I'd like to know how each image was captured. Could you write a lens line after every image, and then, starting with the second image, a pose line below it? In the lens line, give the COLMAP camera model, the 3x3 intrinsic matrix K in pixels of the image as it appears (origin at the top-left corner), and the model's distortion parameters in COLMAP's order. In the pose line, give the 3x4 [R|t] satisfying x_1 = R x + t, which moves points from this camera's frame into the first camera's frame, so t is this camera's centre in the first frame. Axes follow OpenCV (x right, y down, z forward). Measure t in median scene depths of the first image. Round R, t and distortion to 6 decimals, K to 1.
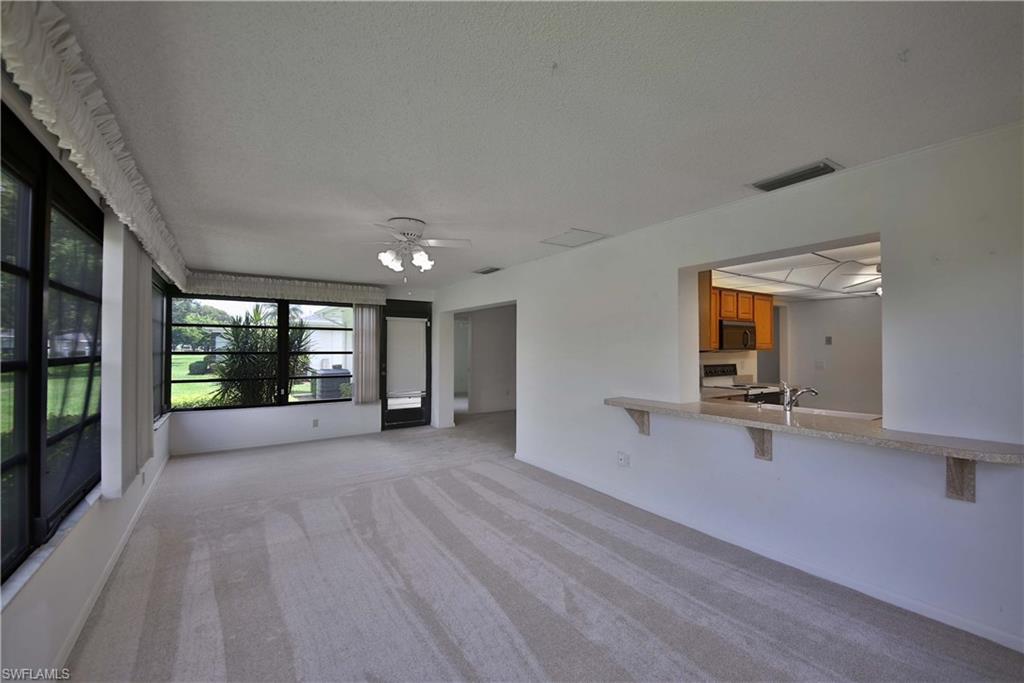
lens RADIAL K [[415.5, 0, 512.0], [0, 415.5, 341.5], [0, 0, 1]] dist [0.000914, 0.000073]
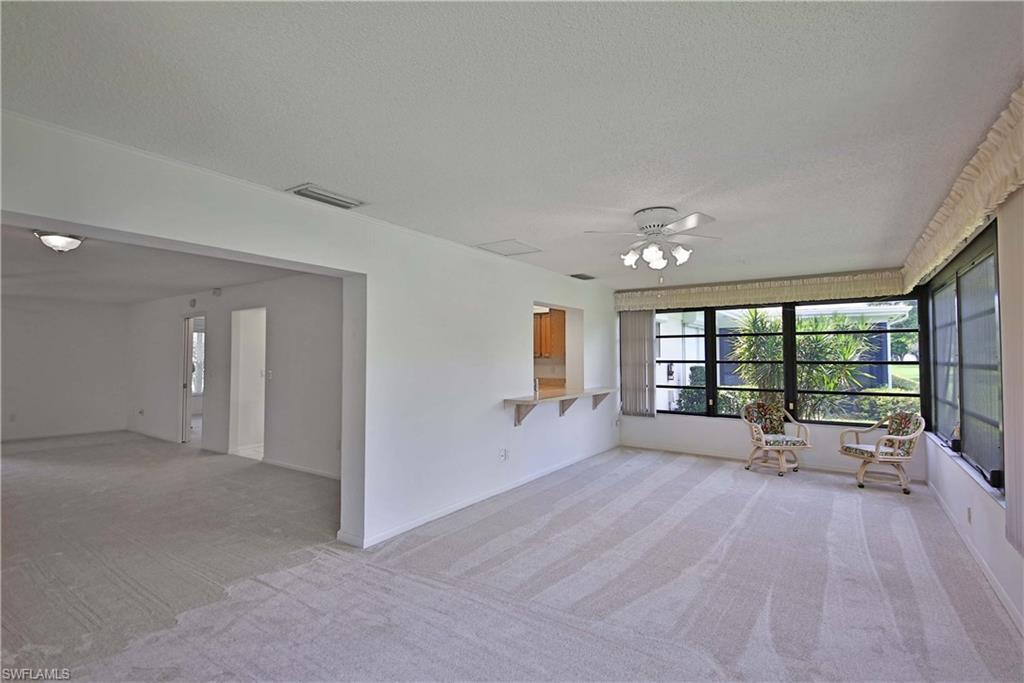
lens RADIAL K [[482.4, 0, 512.0], [0, 482.4, 341.5], [0, 0, 1]] dist [-0.000984, -0.000111]
pose [[-0.355621, 0.024413, 0.934311, -1.017061], [-0.014943, 0.999383, -0.031801, 0.020223], [-0.934511, -0.025271, -0.355036, 1.521435]]
